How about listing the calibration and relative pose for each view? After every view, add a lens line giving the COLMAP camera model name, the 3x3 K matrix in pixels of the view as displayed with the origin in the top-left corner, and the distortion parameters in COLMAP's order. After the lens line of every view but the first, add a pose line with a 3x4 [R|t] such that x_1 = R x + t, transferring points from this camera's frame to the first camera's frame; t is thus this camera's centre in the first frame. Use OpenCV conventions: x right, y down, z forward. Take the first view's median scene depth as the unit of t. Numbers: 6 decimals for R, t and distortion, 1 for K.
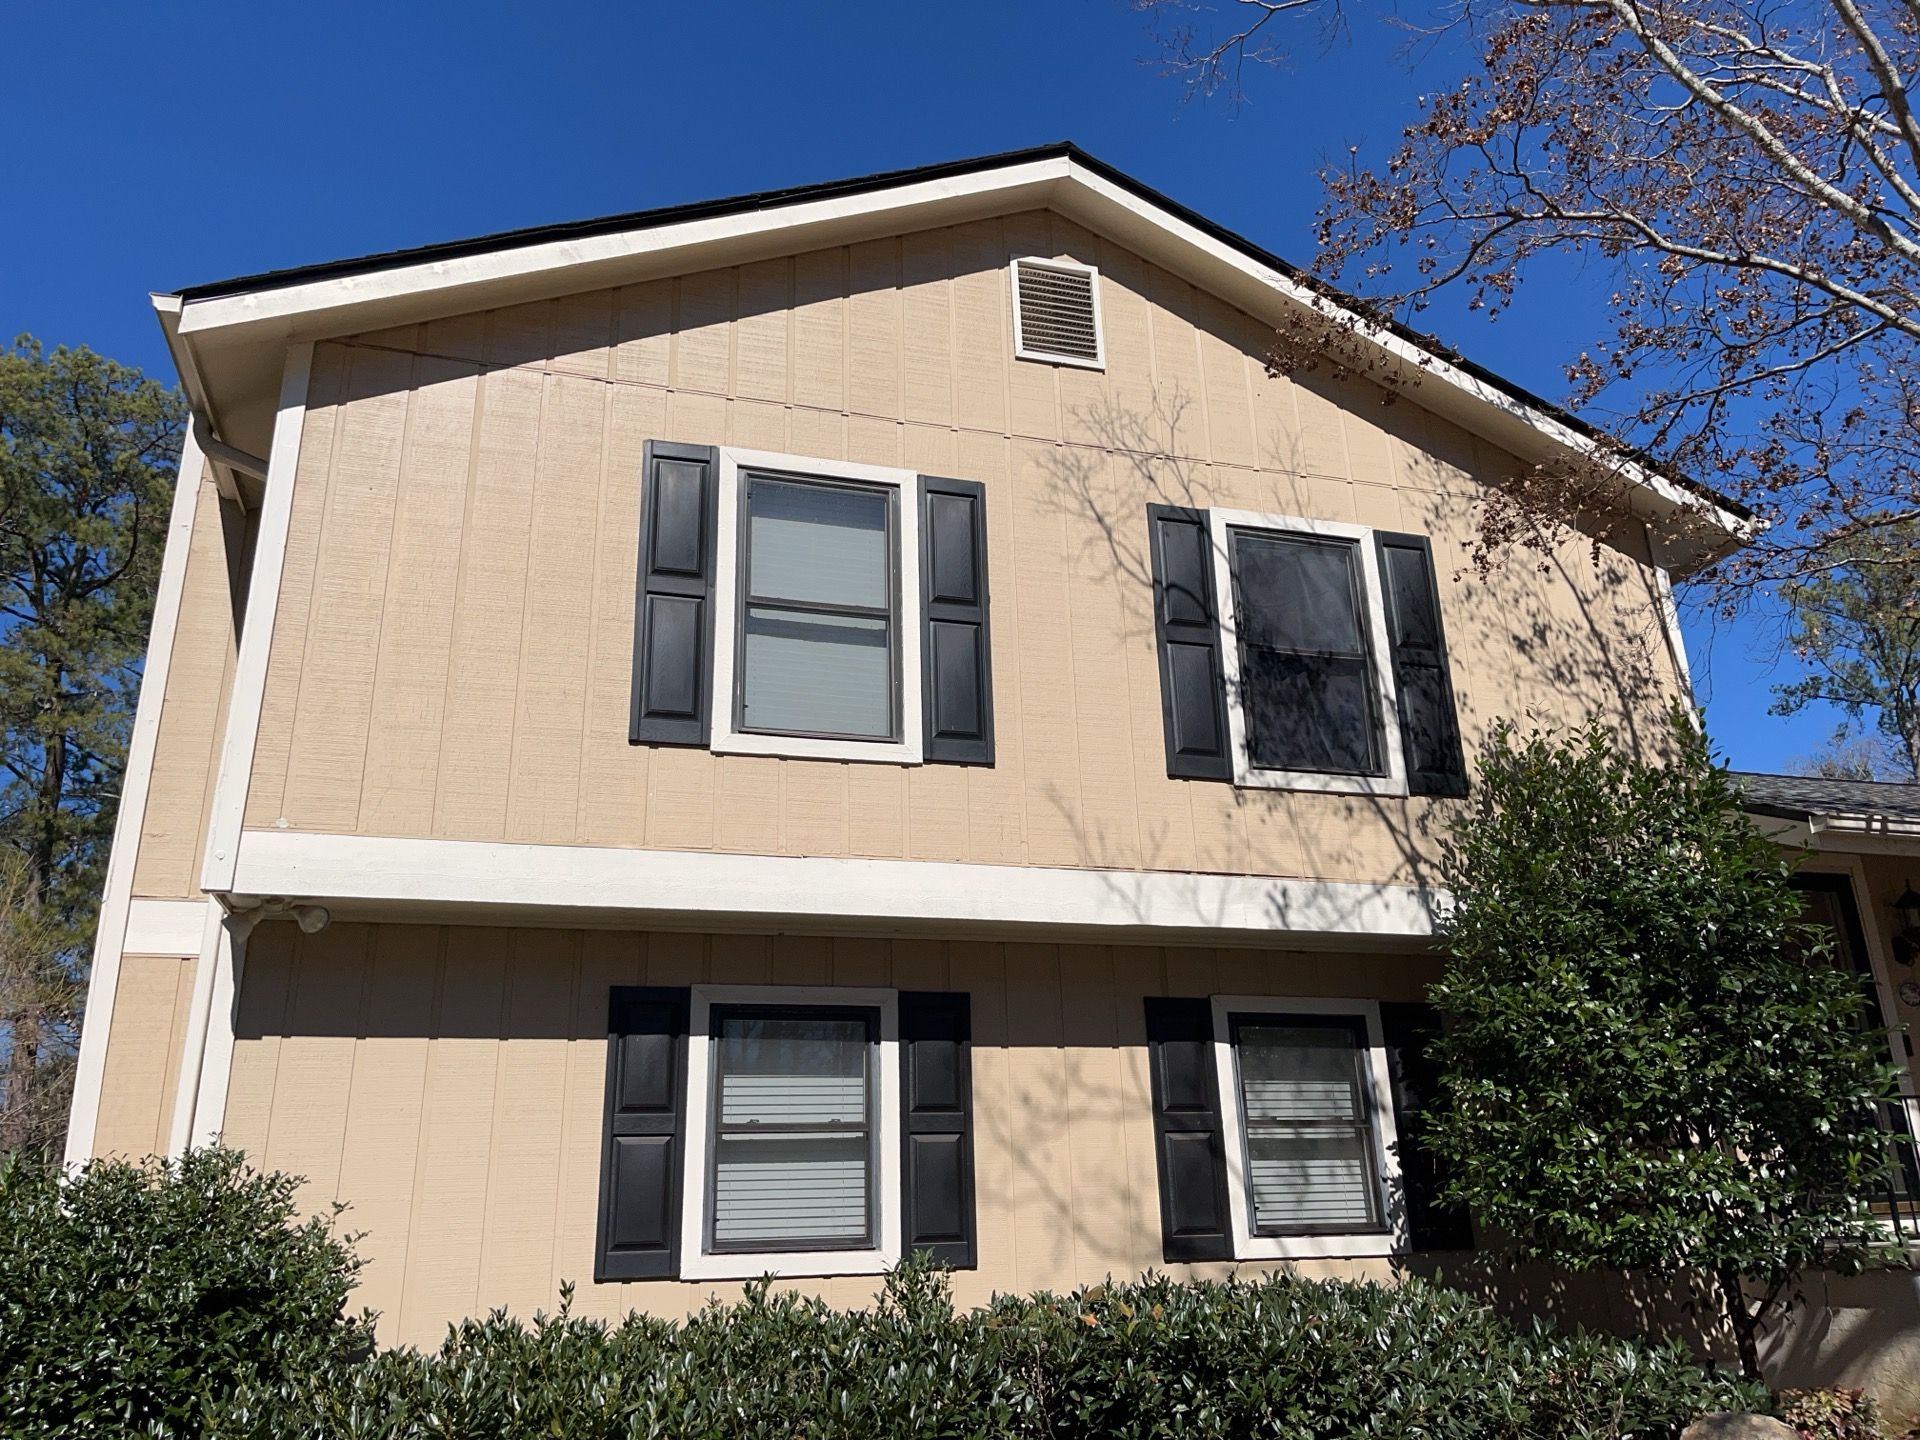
lens RADIAL K [[1576.0, 0, 940.0], [0, 1576.0, 725.1], [0, 0, 1]] dist [0.044295, -0.054967]
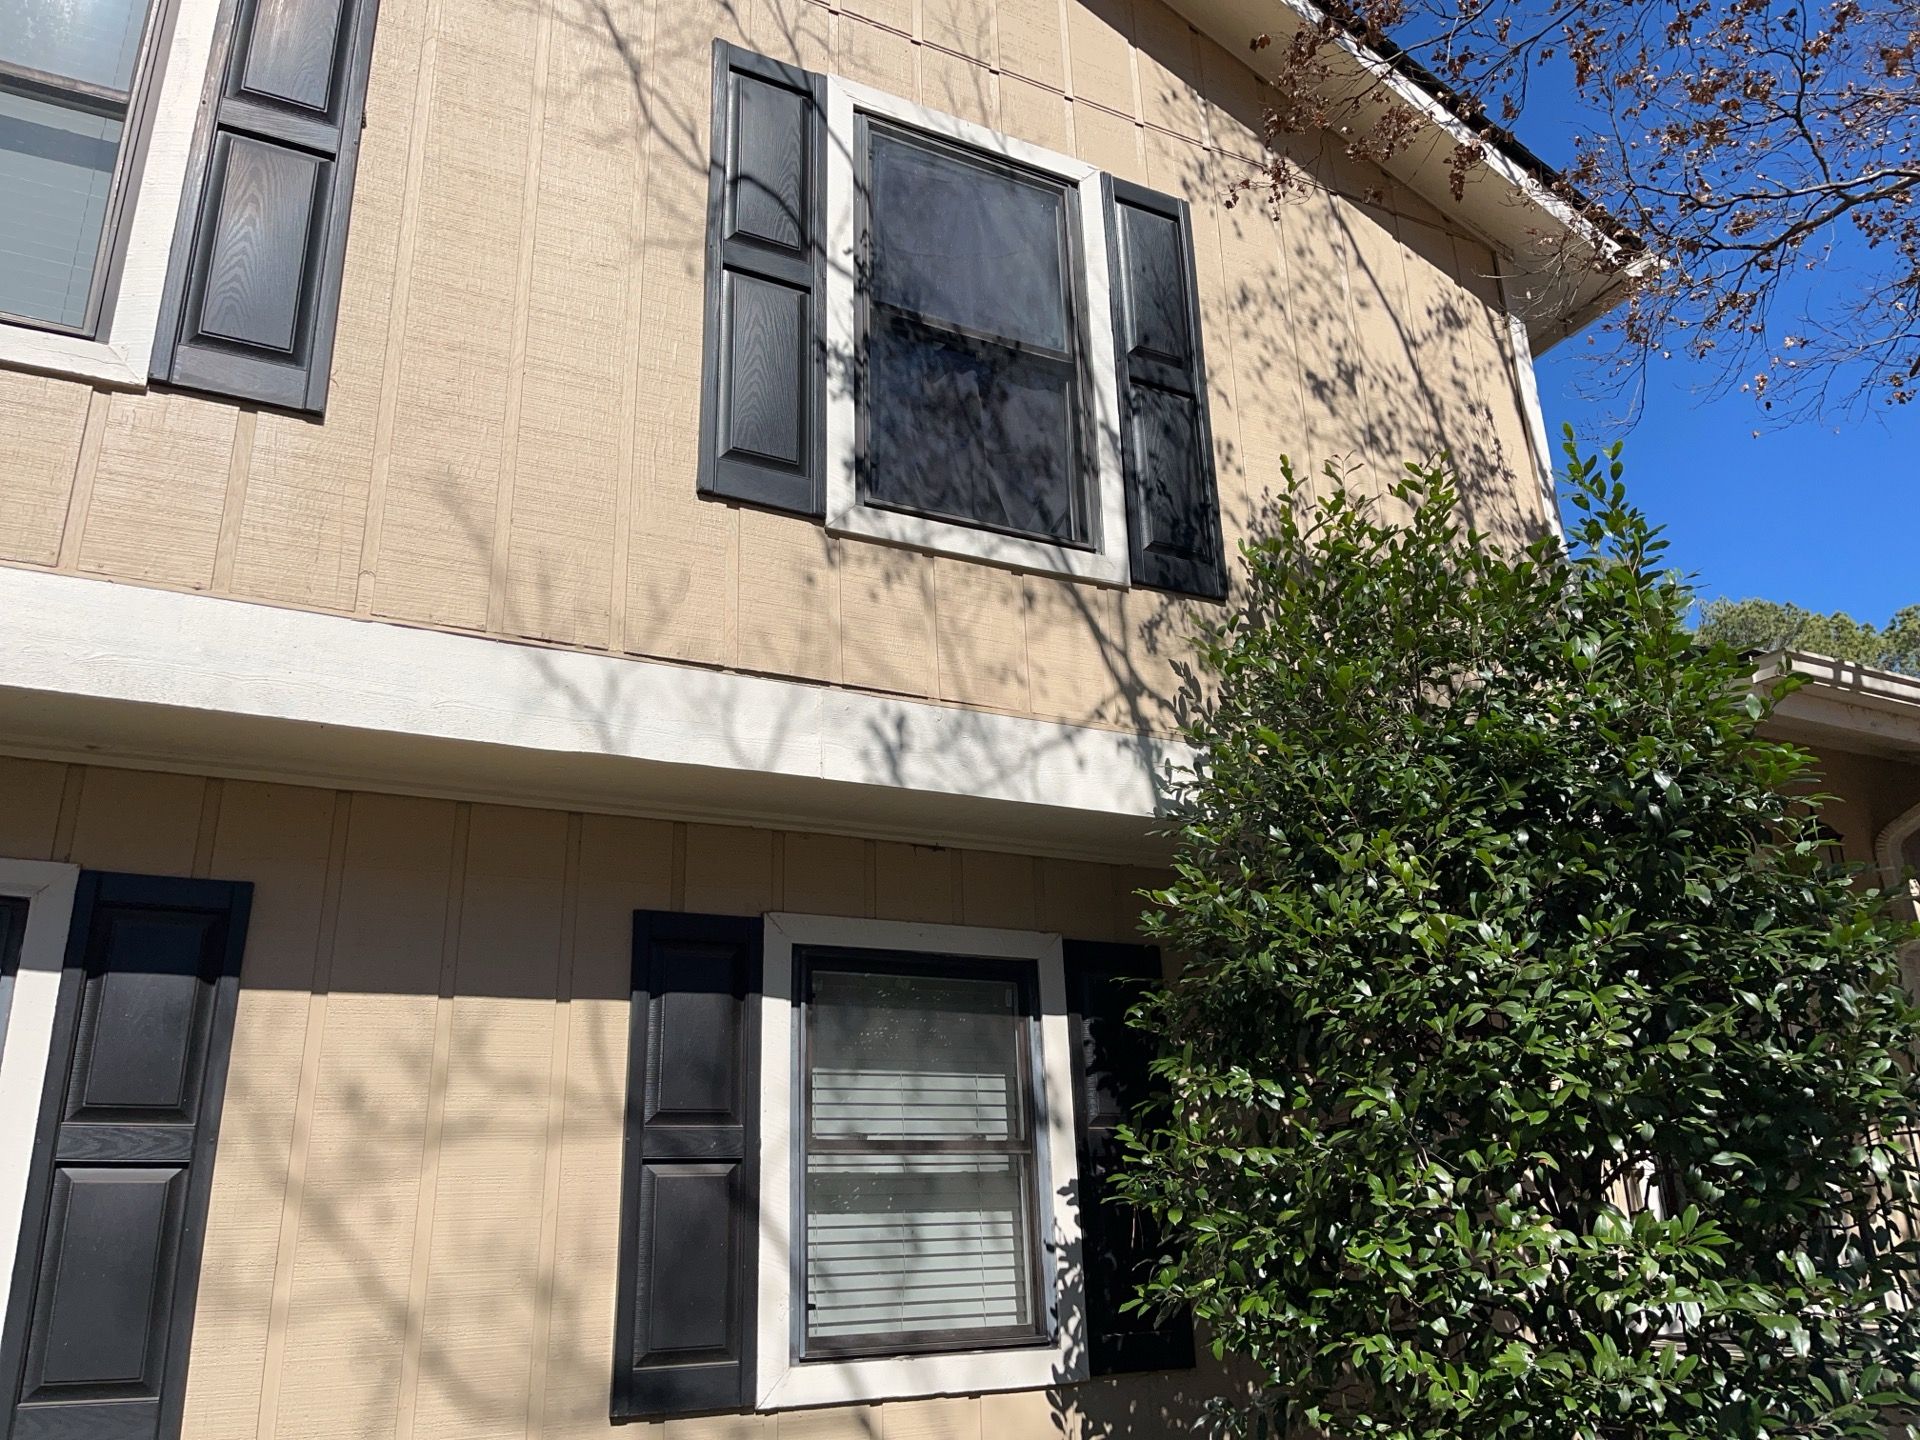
lens RADIAL K [[1576.0, 0, 998.4], [0, 1576.0, 723.7], [0, 0, 1]] dist [0.044295, -0.054967]
pose [[0.980269, 0.059195, 0.188597, 0.151645], [-0.057141, 0.998233, -0.016317, 0.115558], [-0.189230, 0.005218, 0.981919, 0.469191]]
